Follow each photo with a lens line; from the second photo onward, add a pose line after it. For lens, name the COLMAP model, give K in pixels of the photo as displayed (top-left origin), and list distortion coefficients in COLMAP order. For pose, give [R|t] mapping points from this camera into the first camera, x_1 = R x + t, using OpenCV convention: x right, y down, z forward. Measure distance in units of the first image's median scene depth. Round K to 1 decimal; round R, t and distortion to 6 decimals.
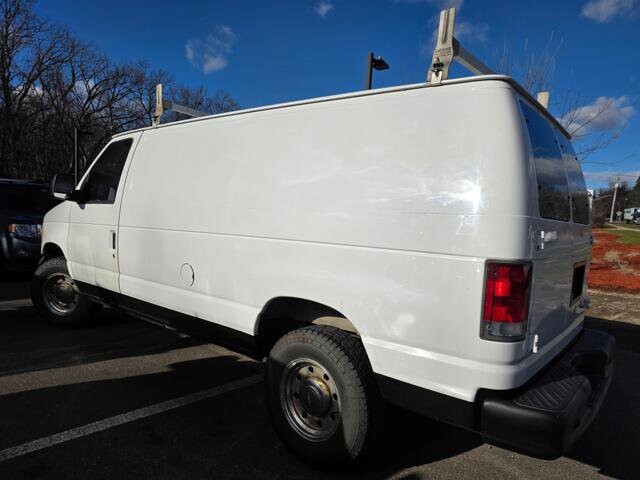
lens RADIAL K [[446.4, 0, 319.9], [0, 446.4, 236.5], [0, 0, 1]] dist [0.055847, -0.000309]
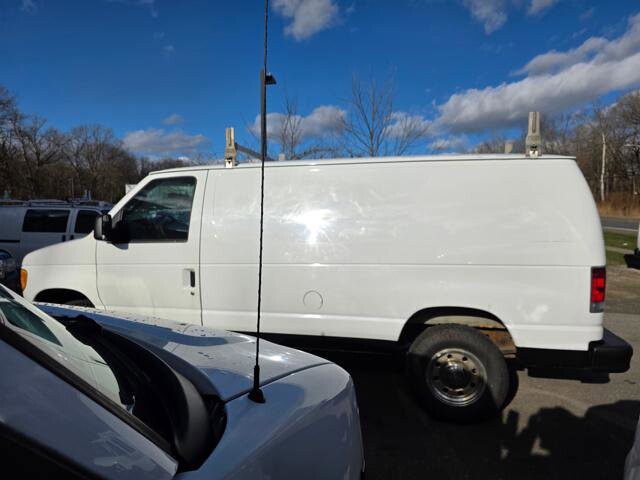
lens RADIAL K [[446.4, 0, 319.9], [0, 446.4, 236.5], [0, 0, 1]] dist [0.055847, -0.000309]
pose [[0.870346, -0.076500, 0.486462, -1.051071], [0.069210, 0.997057, 0.032969, -0.149314], [-0.487552, 0.004974, 0.873080, -0.014896]]
